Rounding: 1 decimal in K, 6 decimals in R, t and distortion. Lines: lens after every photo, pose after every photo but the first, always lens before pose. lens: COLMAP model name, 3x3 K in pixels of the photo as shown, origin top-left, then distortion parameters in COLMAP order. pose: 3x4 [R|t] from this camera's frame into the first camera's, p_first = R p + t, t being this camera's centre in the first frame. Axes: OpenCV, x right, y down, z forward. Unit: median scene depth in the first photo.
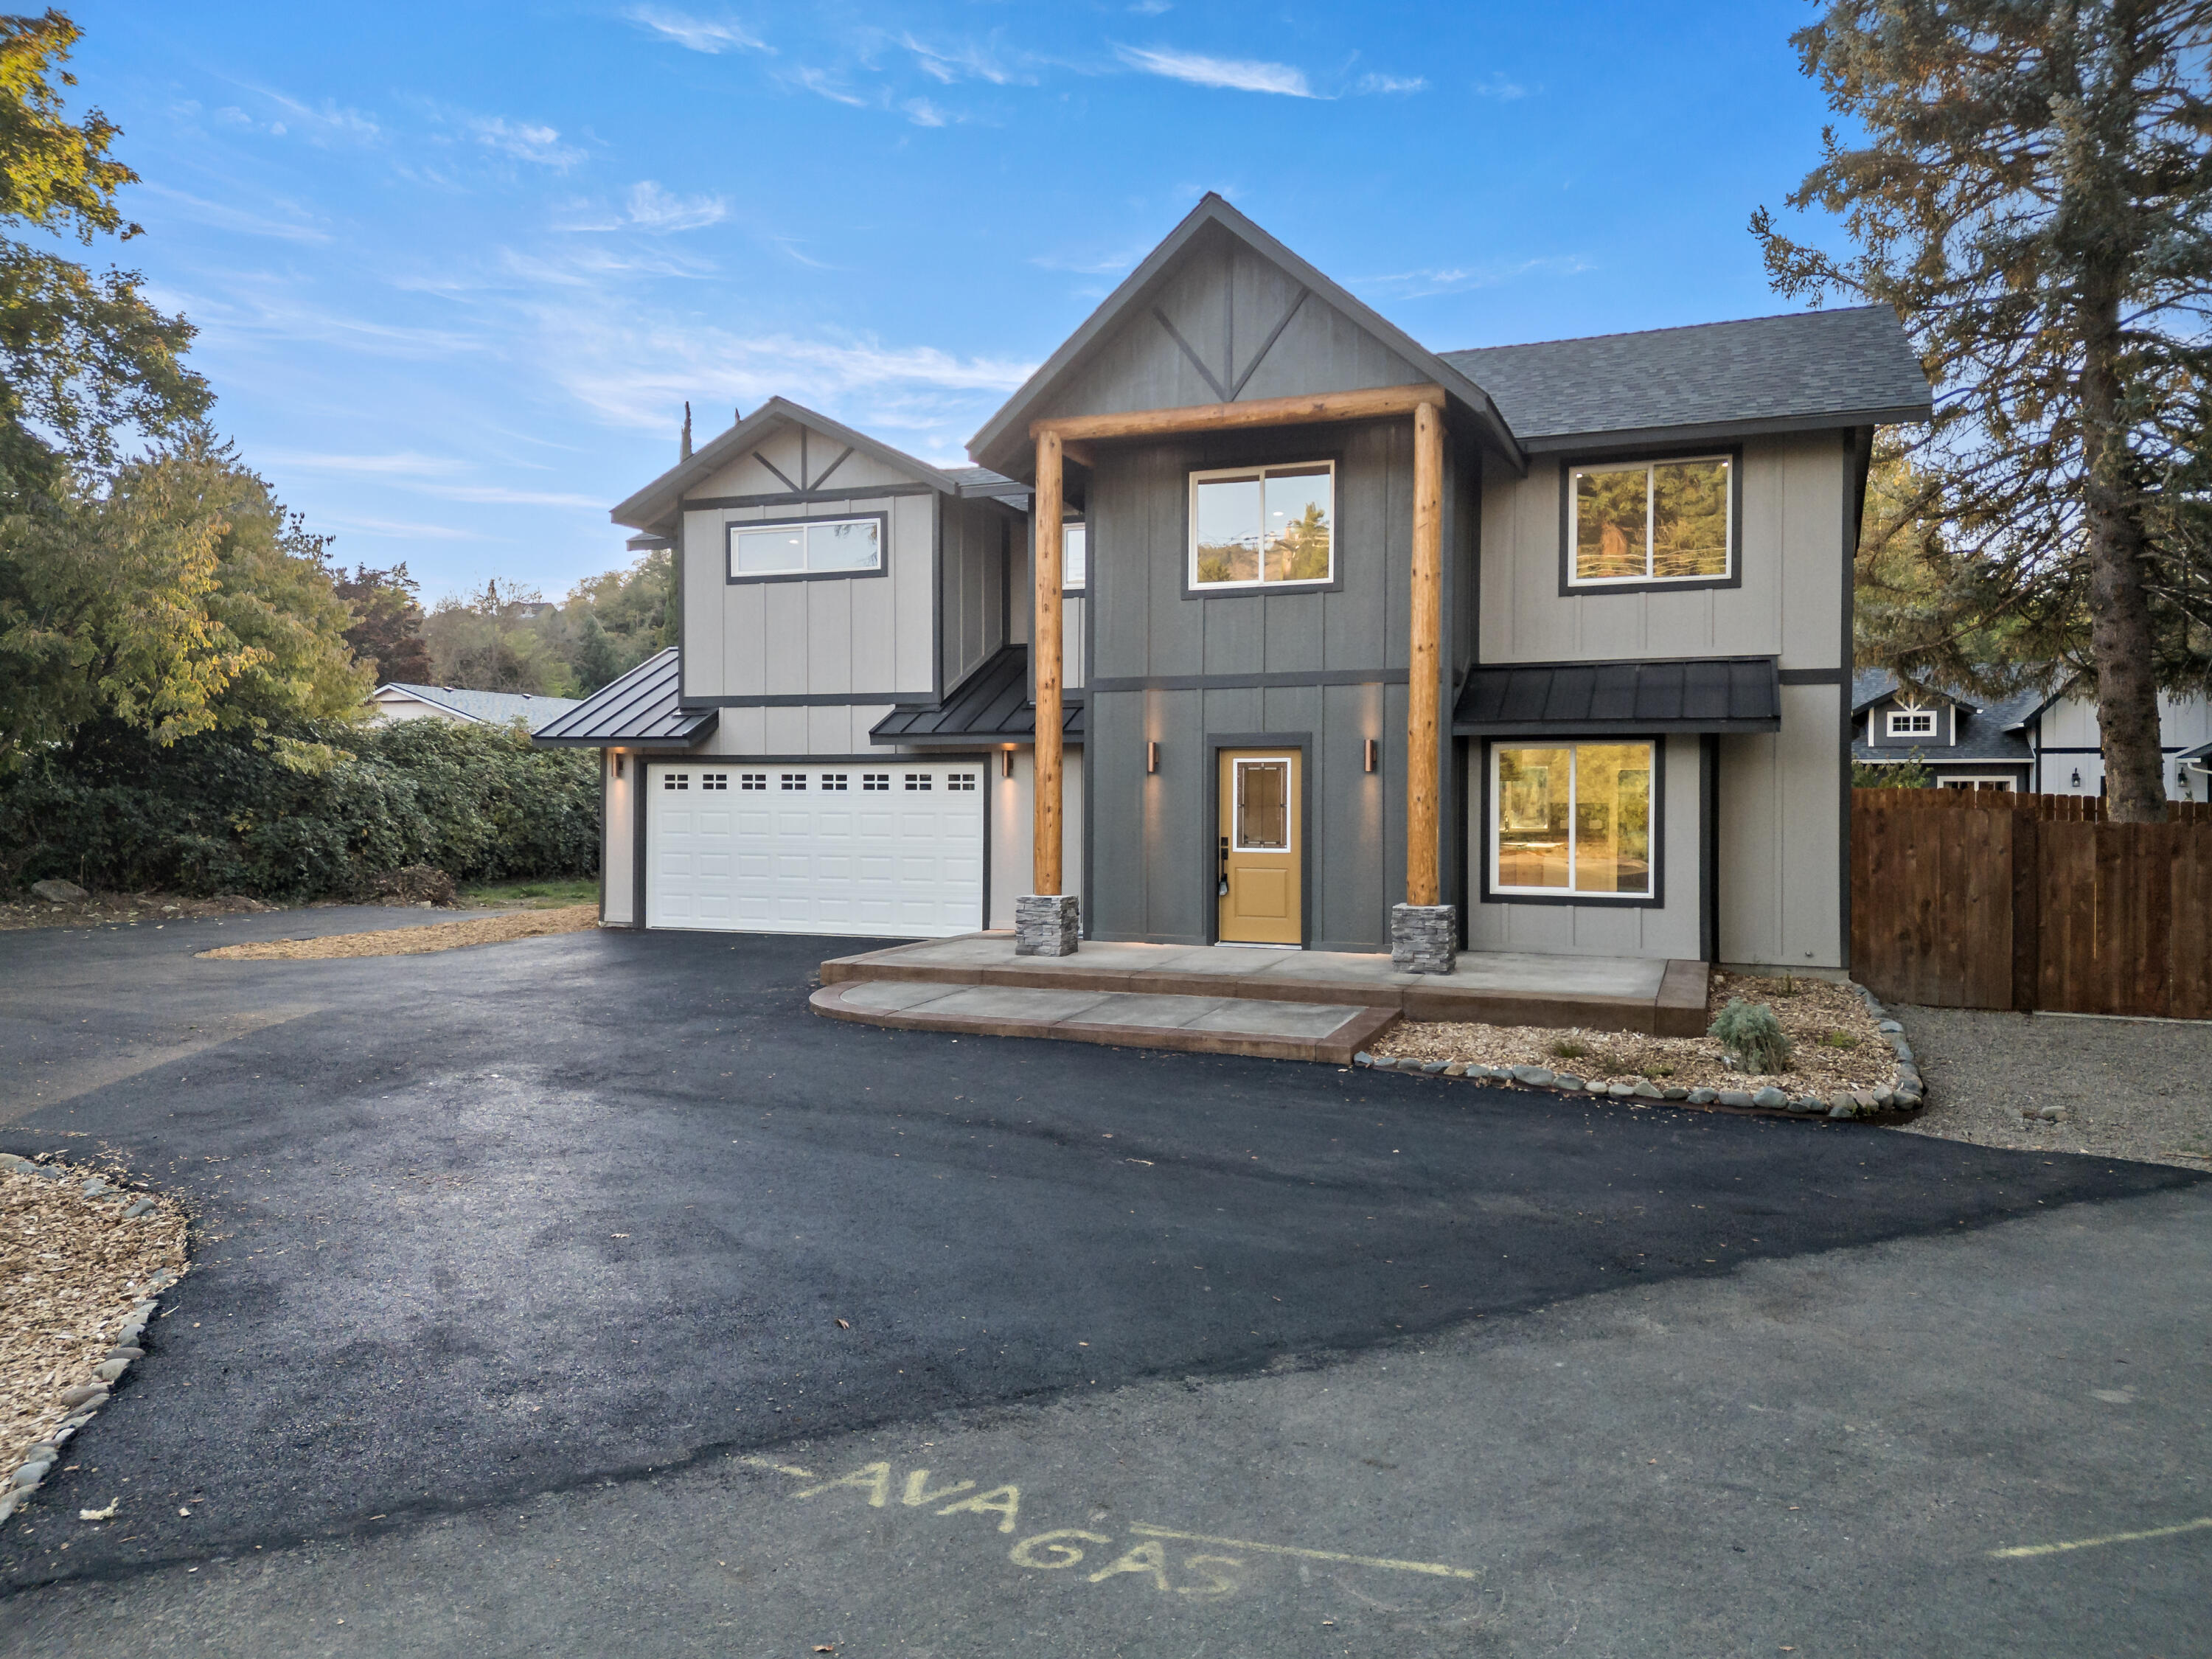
lens RADIAL K [[1549.0, 0, 1098.7], [0, 1549.0, 806.4], [0, 0, 1]] dist [0.084982, -0.088077]
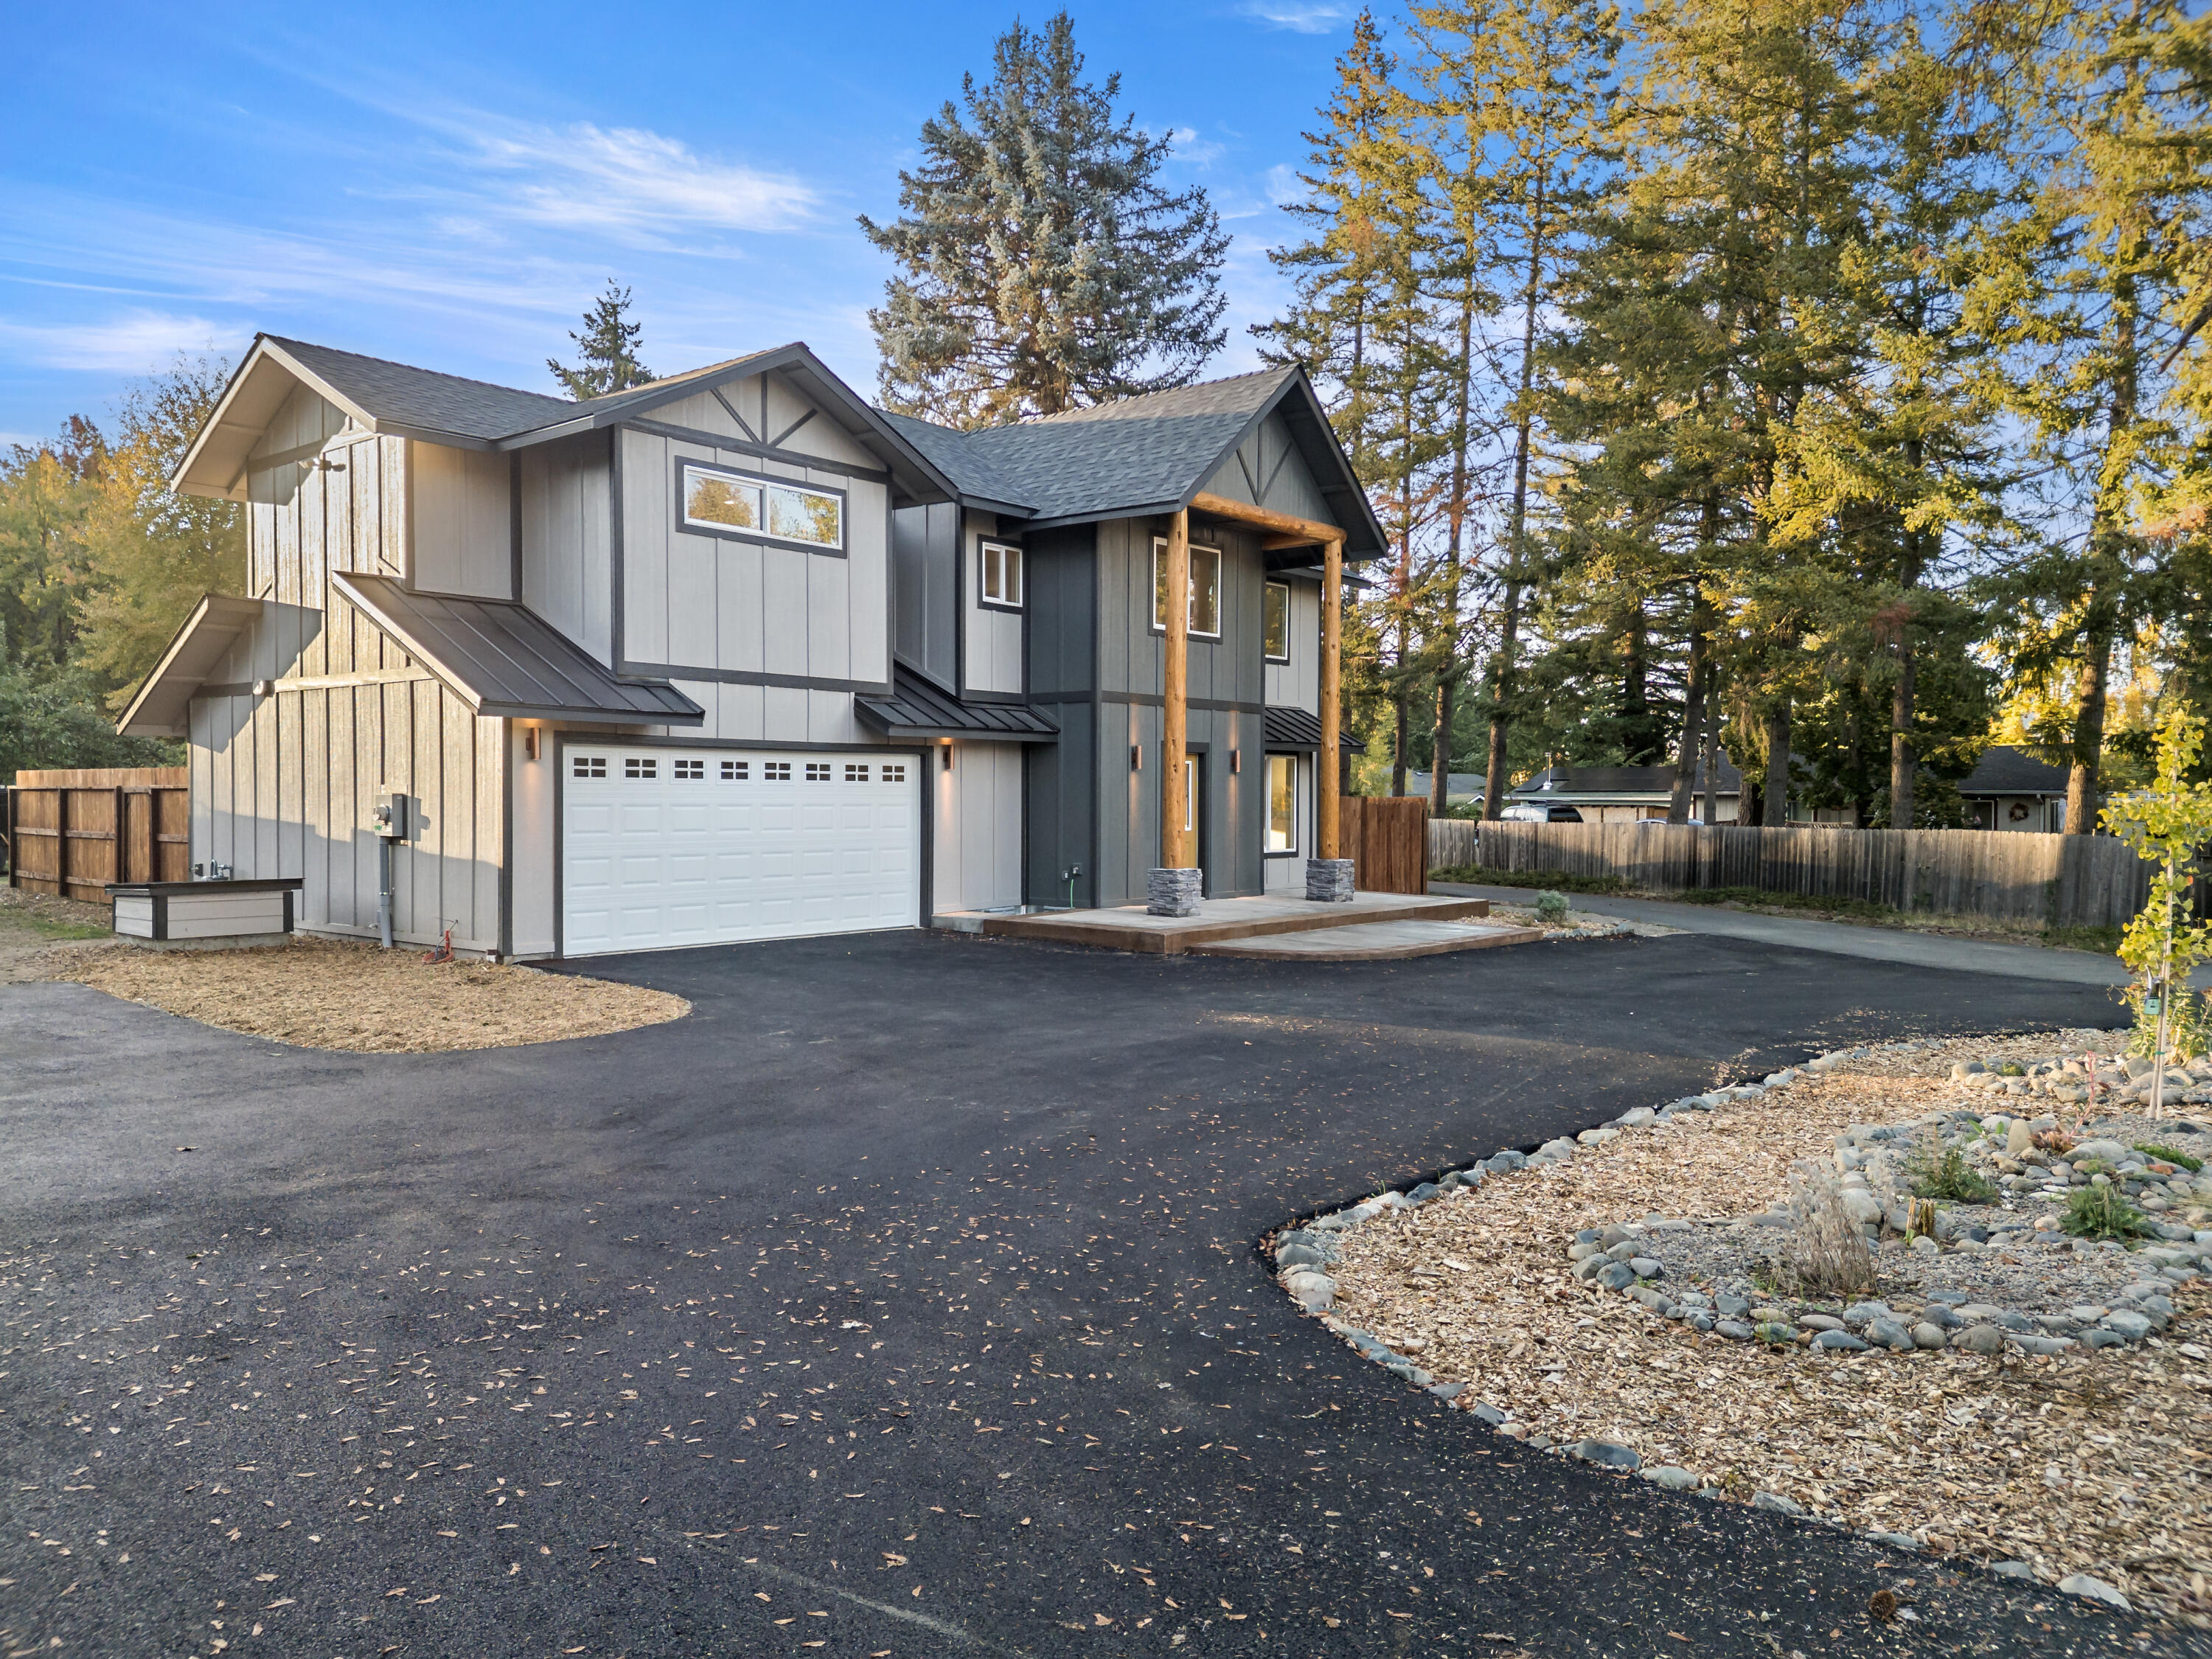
lens RADIAL K [[1541.7, 0, 1101.7], [0, 1541.7, 829.3], [0, 0, 1]] dist [0.060849, -0.059608]
pose [[0.310419, -0.022599, 0.950331, -0.984136], [0.002706, 0.999734, 0.022890, -0.001958], [-0.950596, -0.004534, 0.310398, 0.541695]]
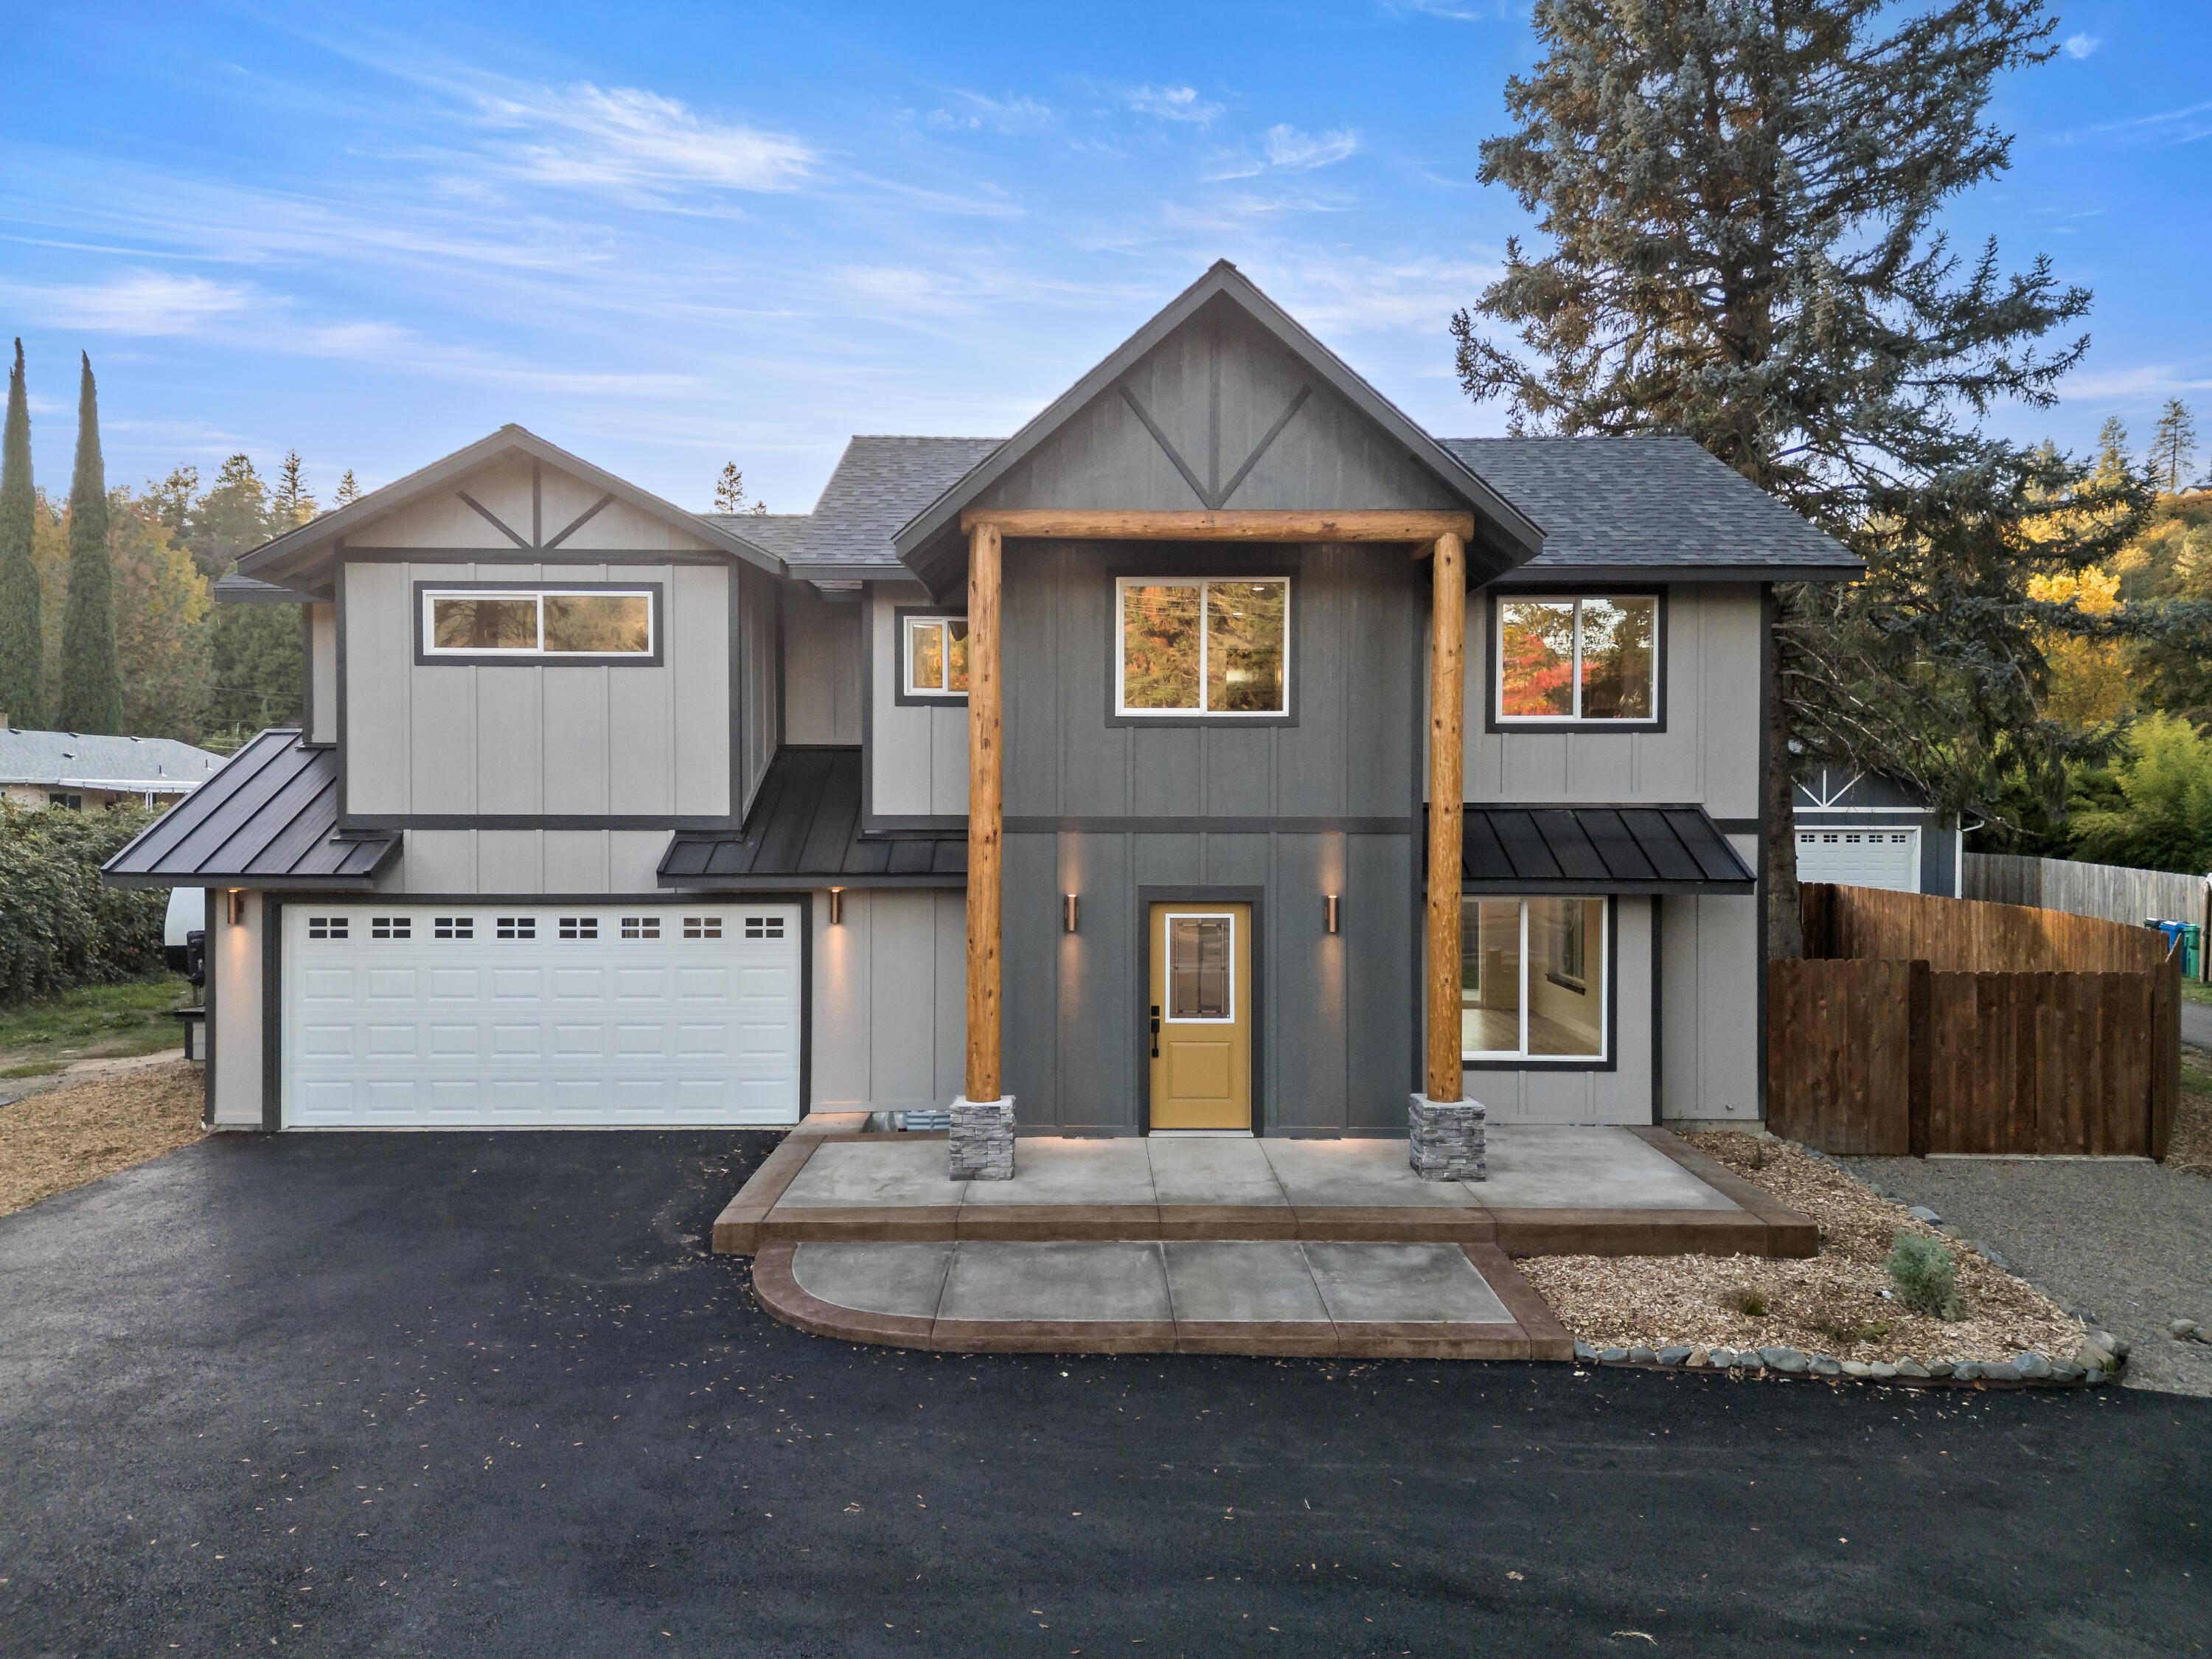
lens RADIAL K [[1553.2, 0, 1103.7], [0, 1553.2, 818.9], [0, 0, 1]] dist [0.065749, -0.061294]
pose [[0.926187, -0.006043, 0.377017, -0.223392], [0.003126, 0.999960, 0.008350, -0.076151], [-0.377053, -0.006555, 0.926169, 0.186028]]
